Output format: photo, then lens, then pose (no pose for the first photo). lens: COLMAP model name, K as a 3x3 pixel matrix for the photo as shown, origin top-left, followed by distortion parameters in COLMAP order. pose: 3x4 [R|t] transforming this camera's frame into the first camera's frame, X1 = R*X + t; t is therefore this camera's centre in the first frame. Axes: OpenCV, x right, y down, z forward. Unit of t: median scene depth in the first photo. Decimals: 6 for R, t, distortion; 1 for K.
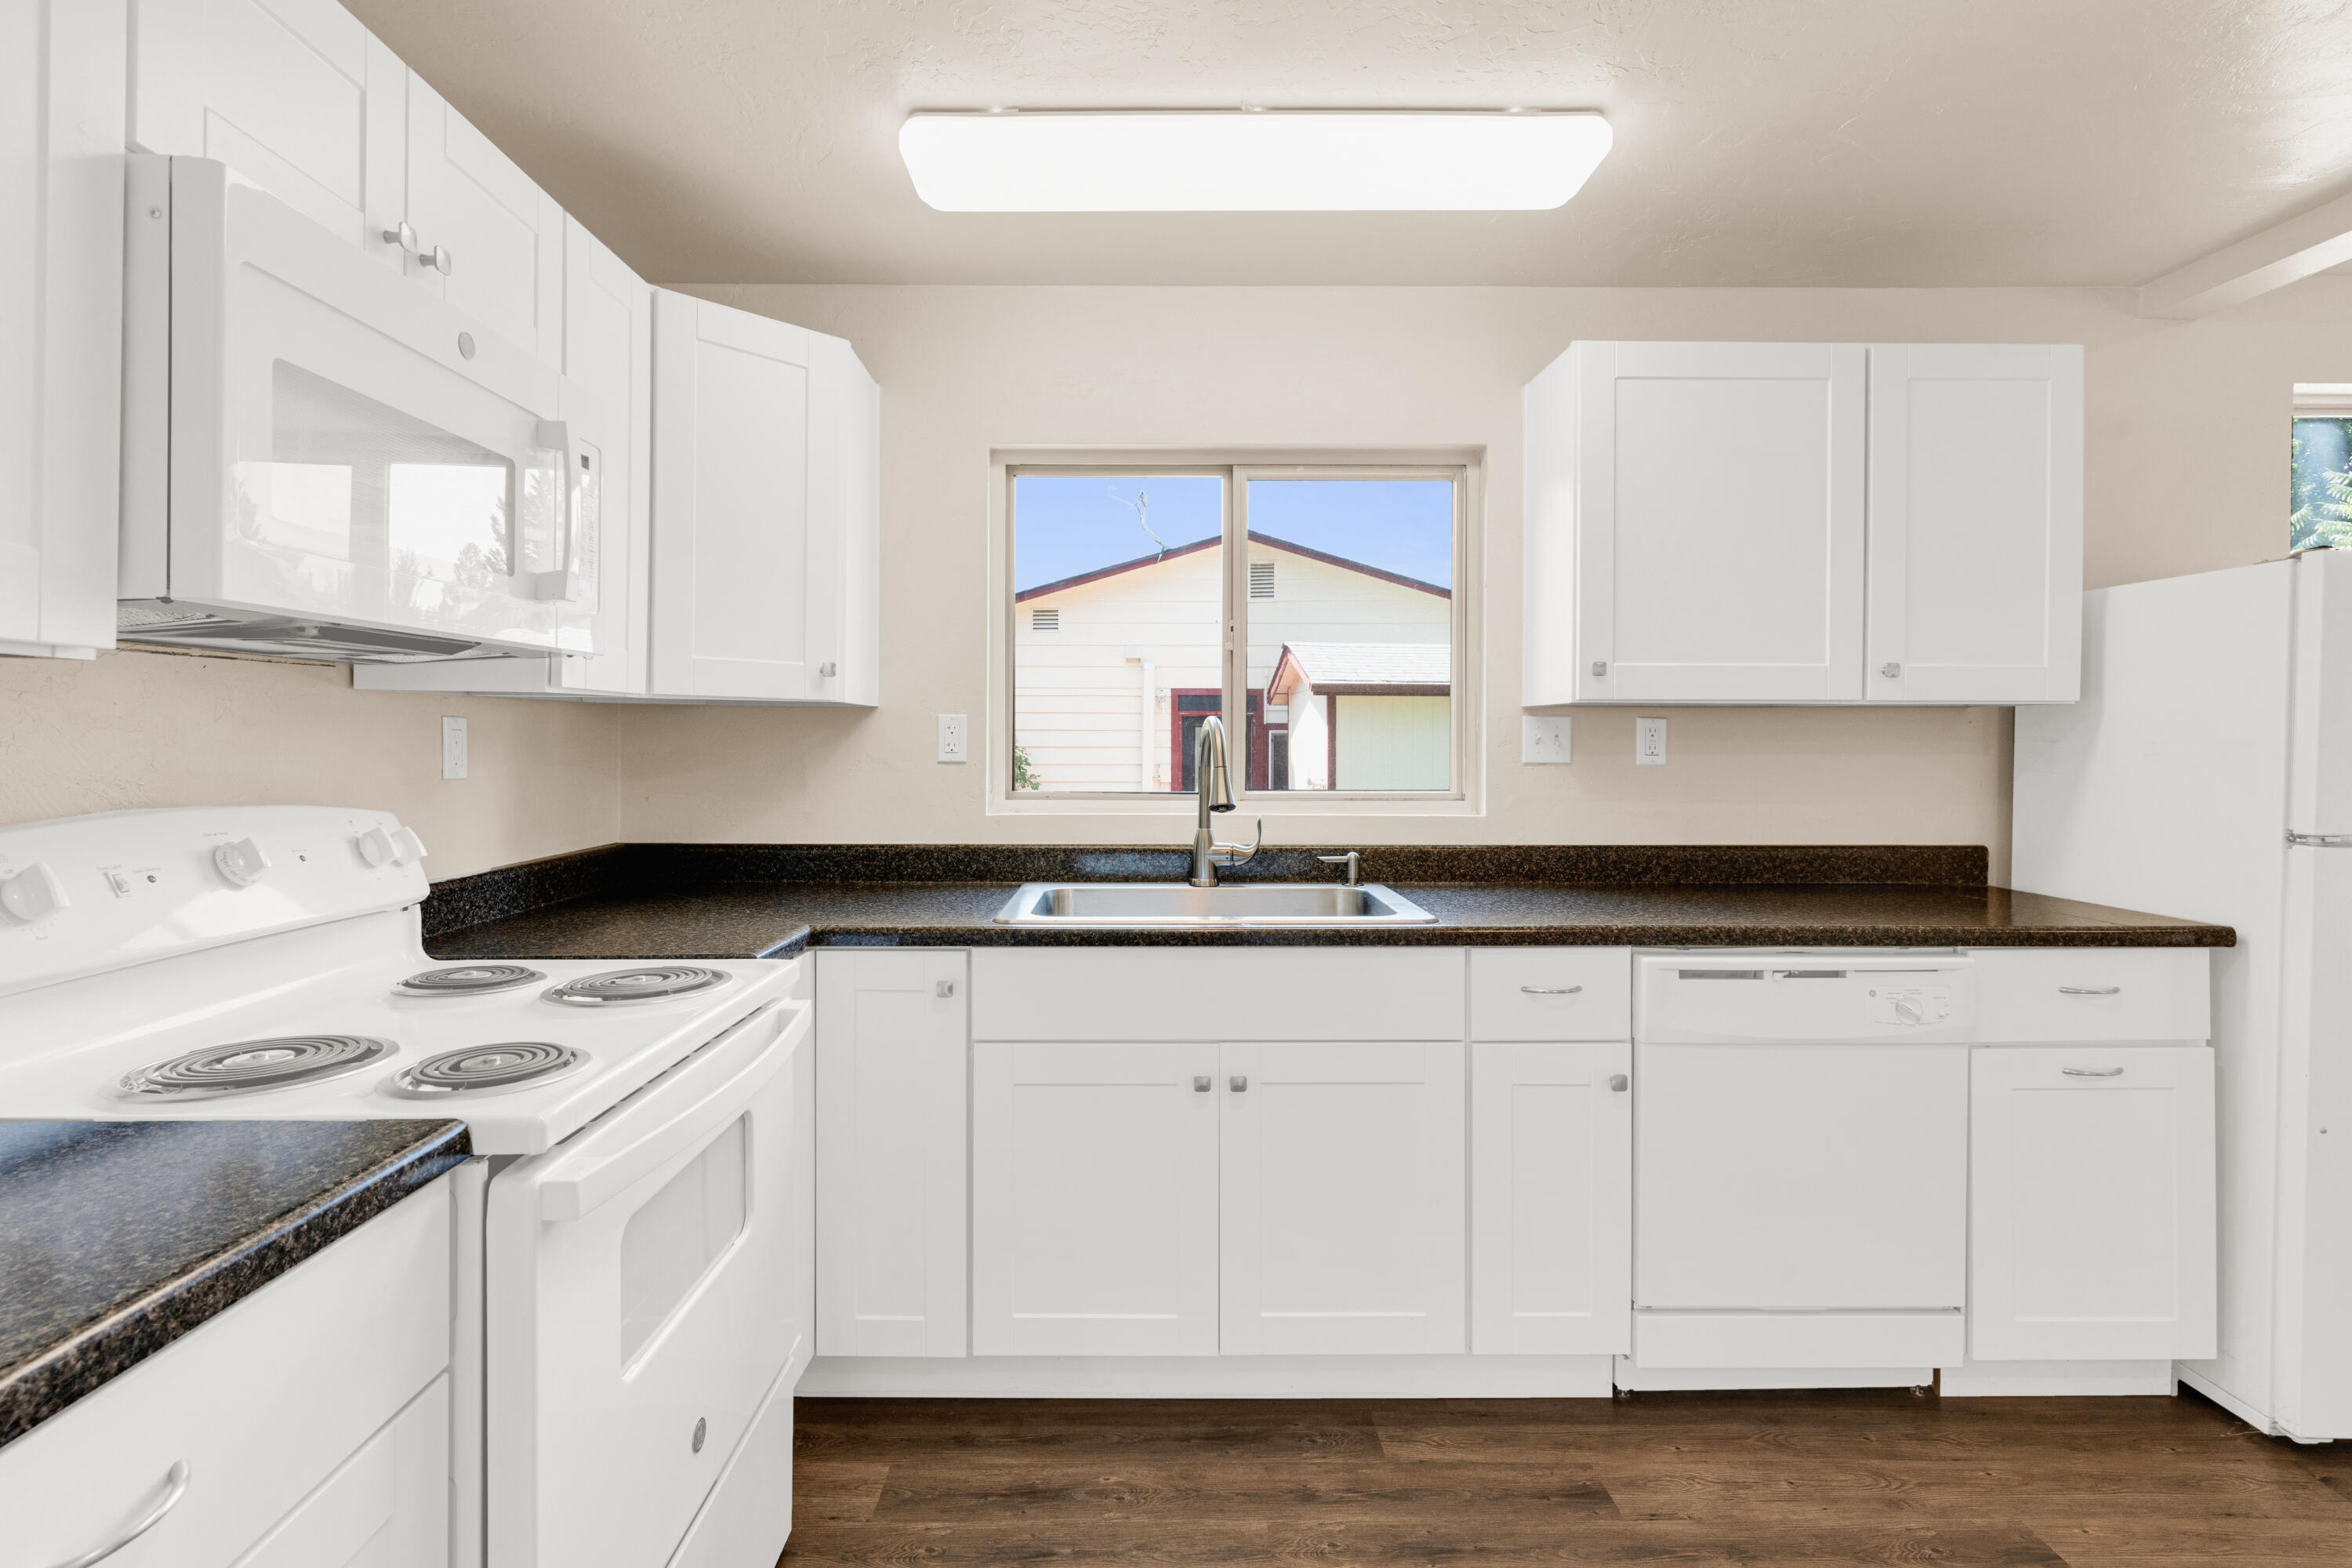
lens RADIAL K [[1135.3, 0, 1165.4], [0, 1135.3, 746.0], [0, 0, 1]] dist [0.004909, 0.000722]
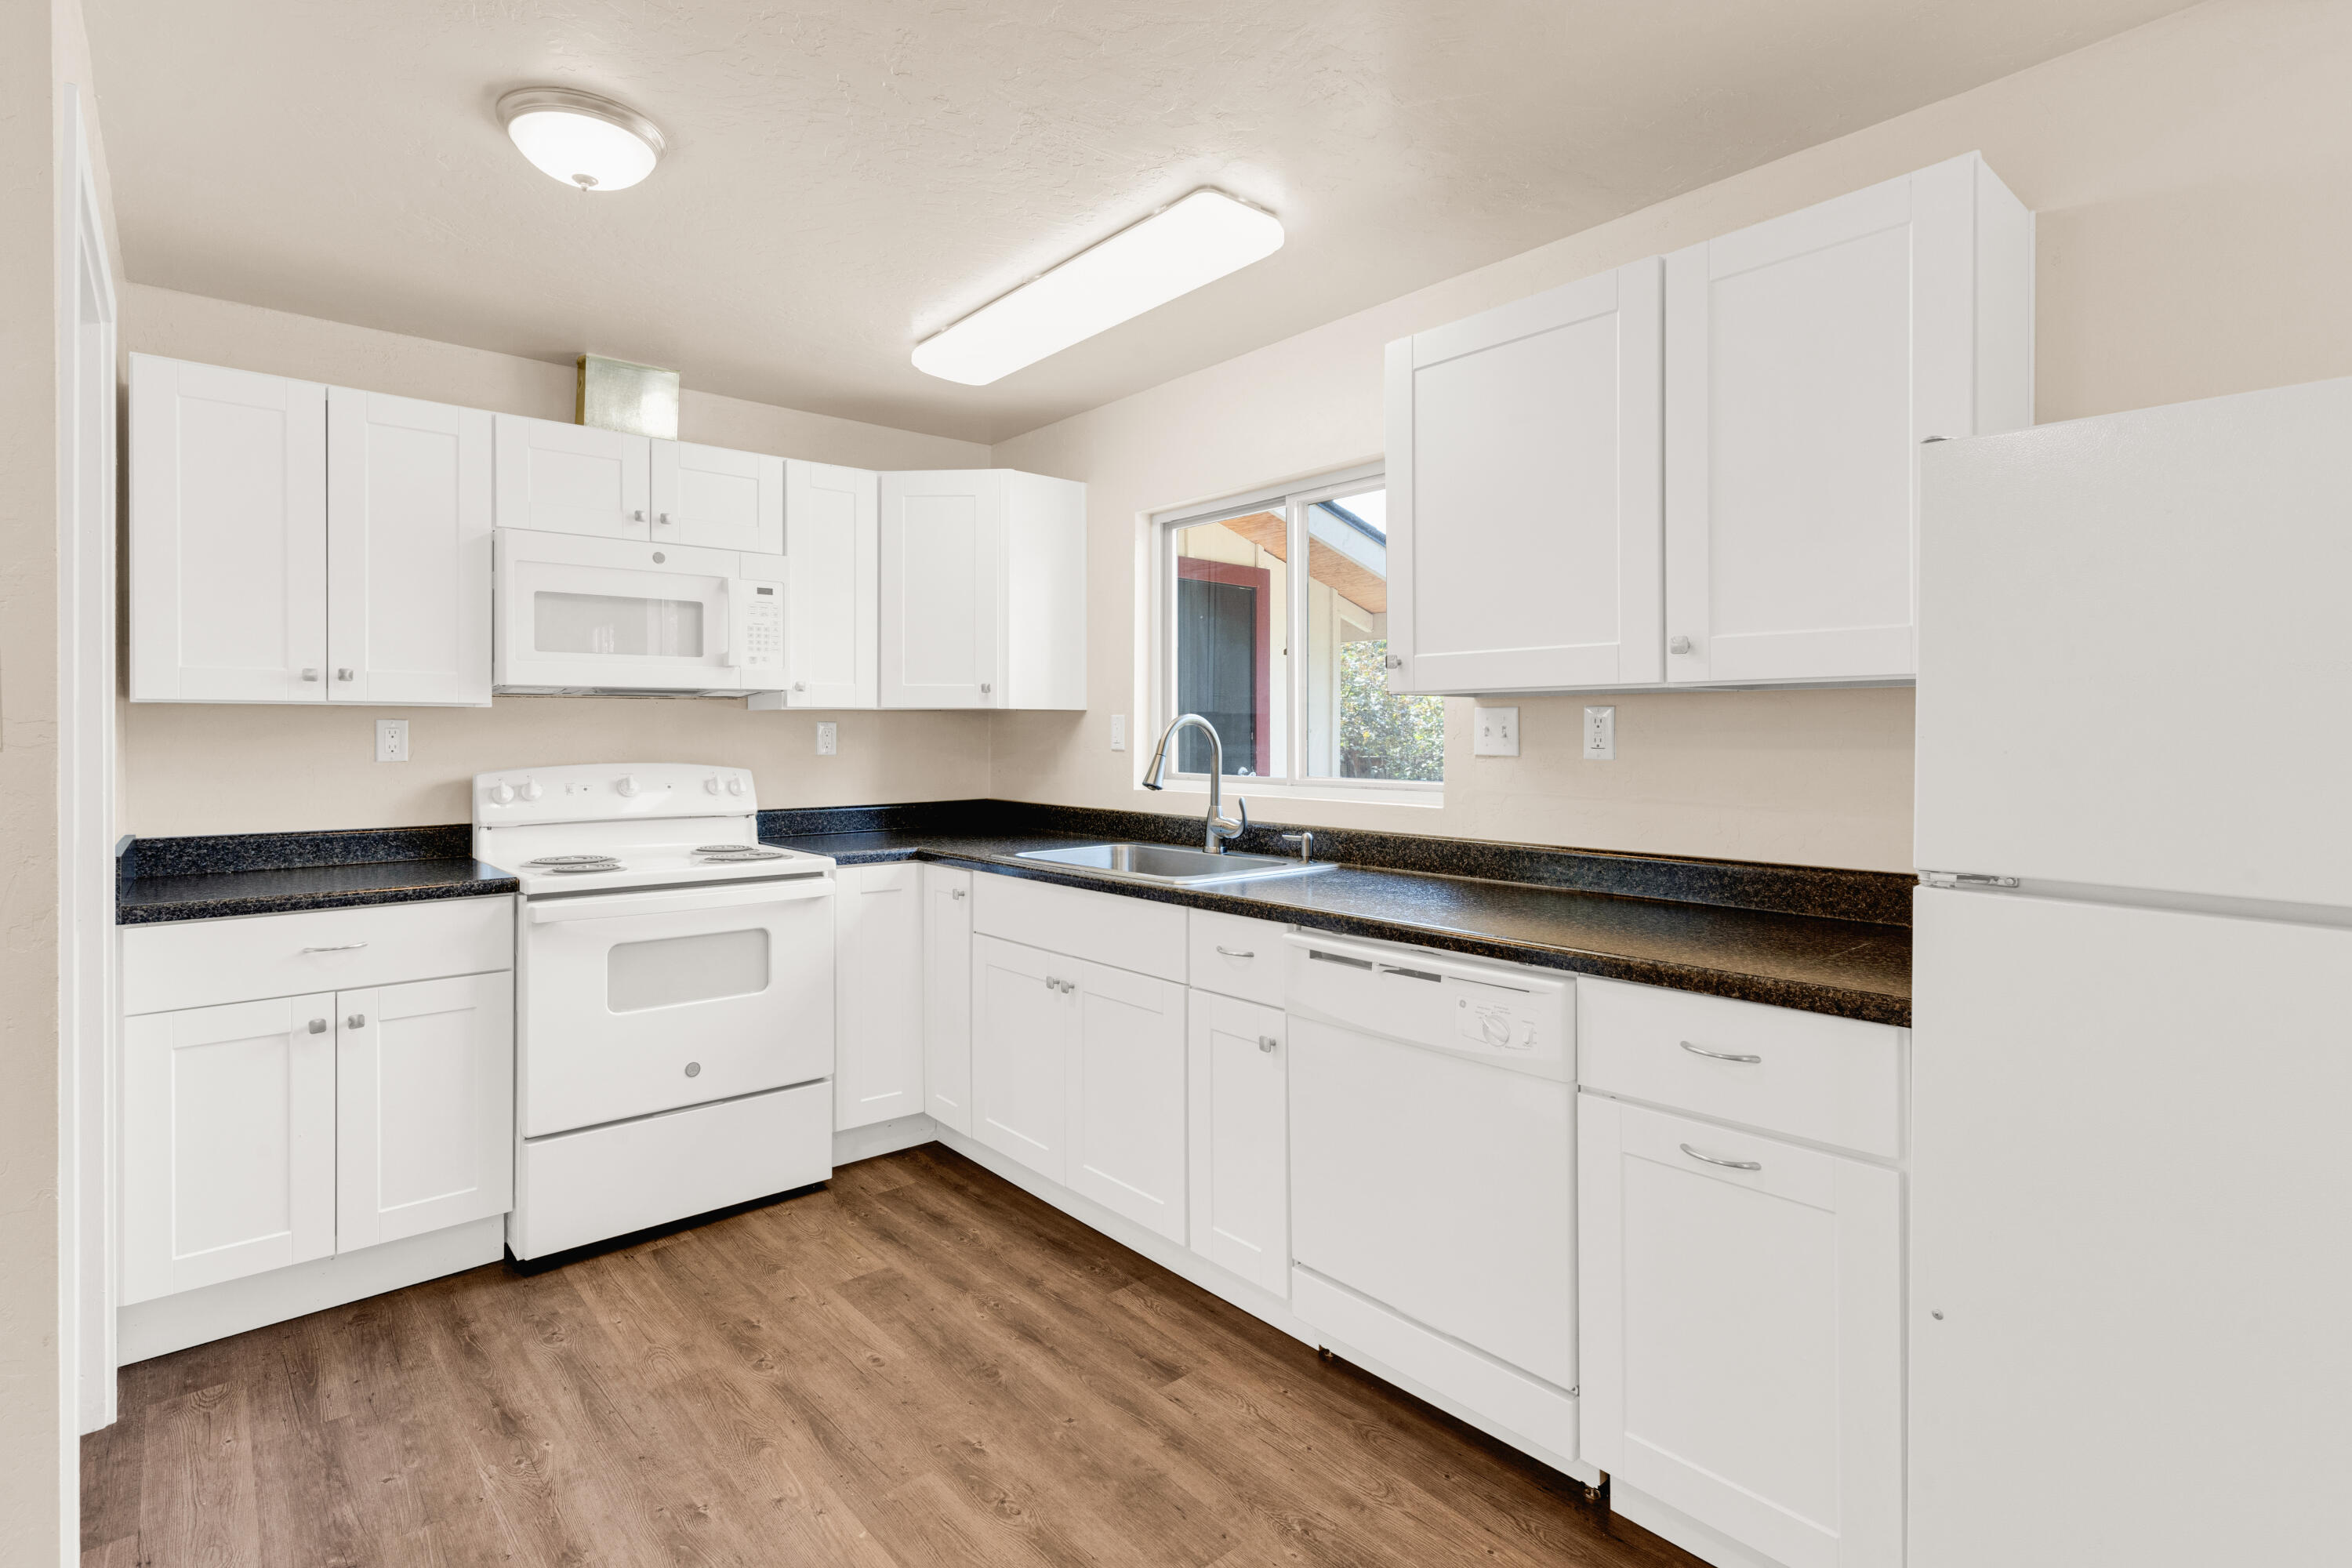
lens RADIAL K [[1135.3, 0, 1181.3], [0, 1135.3, 736.7], [0, 0, 1]] dist [0.004909, 0.000722]
pose [[0.651276, -0.001154, -0.758840, 1.165938], [-0.001439, 0.999995, -0.002755, 0.002275], [0.758840, 0.002887, 0.651271, 0.218896]]
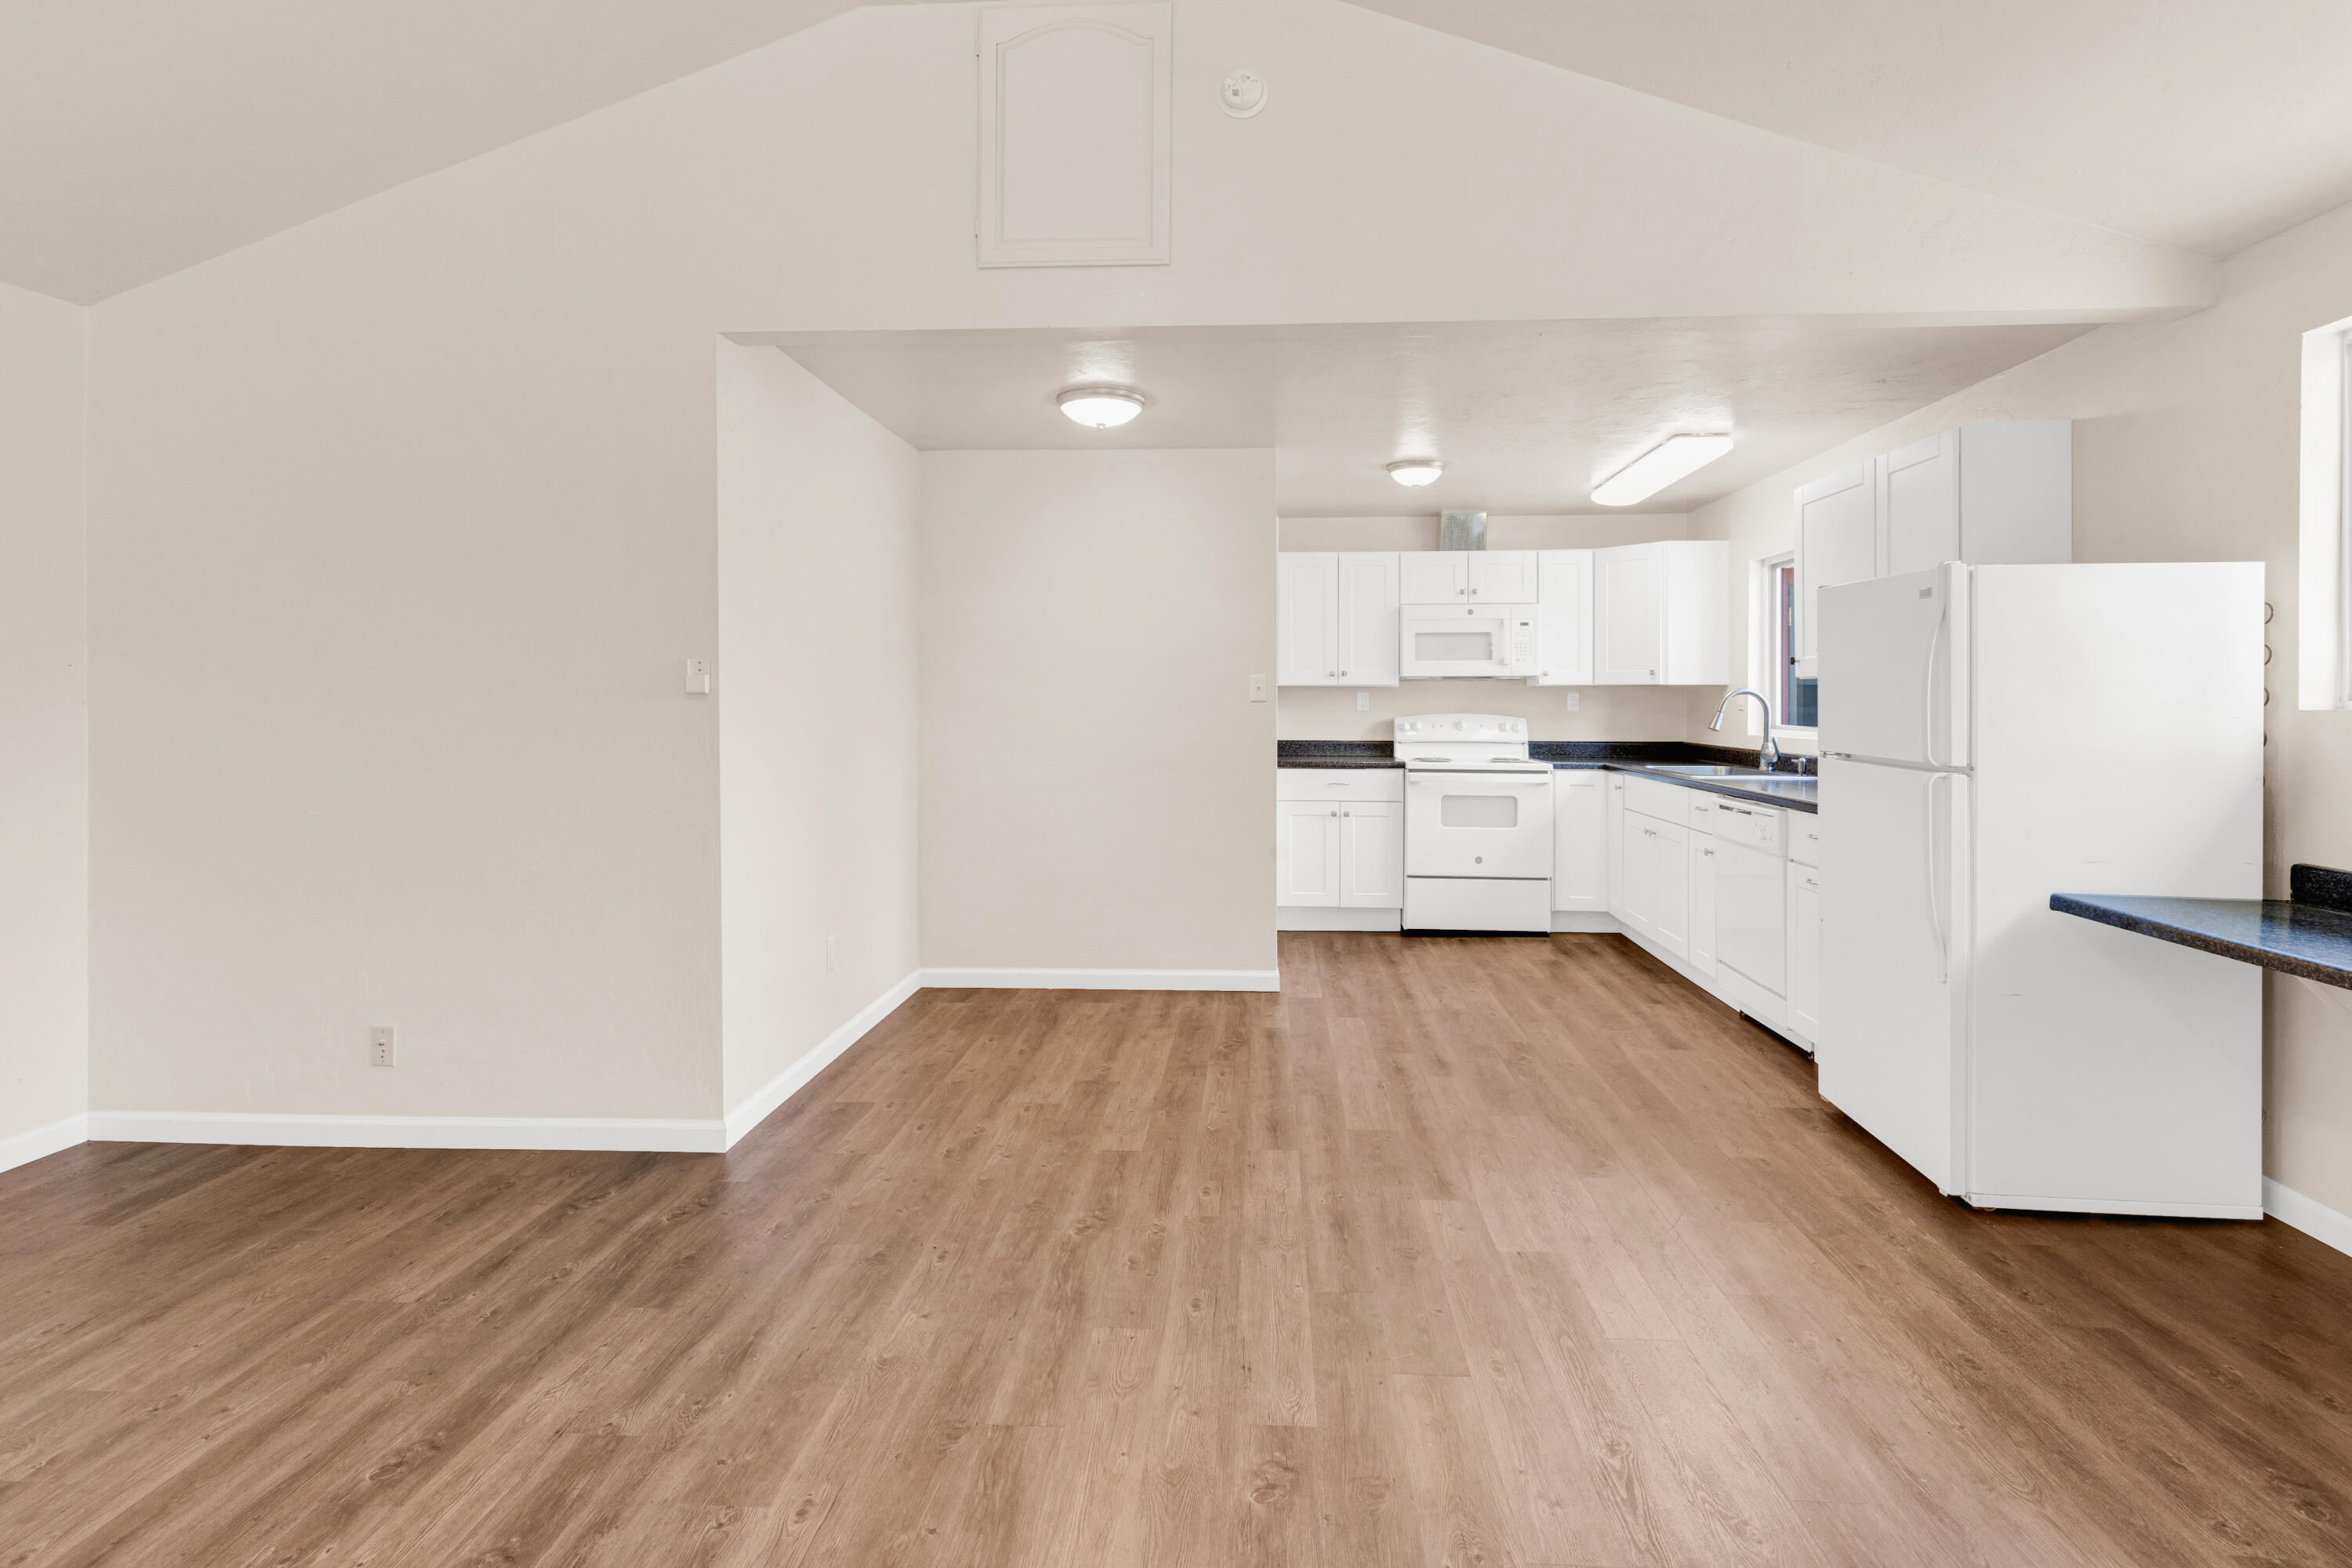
lens RADIAL K [[1135.3, 0, 1200.1], [0, 1135.3, 699.8], [0, 0, 1]] dist [0.004909, 0.000722]
pose [[-0.069857, -0.002238, -0.997554, 2.645947], [-0.008527, 0.999962, -0.001647, 0.009210], [0.997521, 0.008391, -0.069874, 0.164675]]
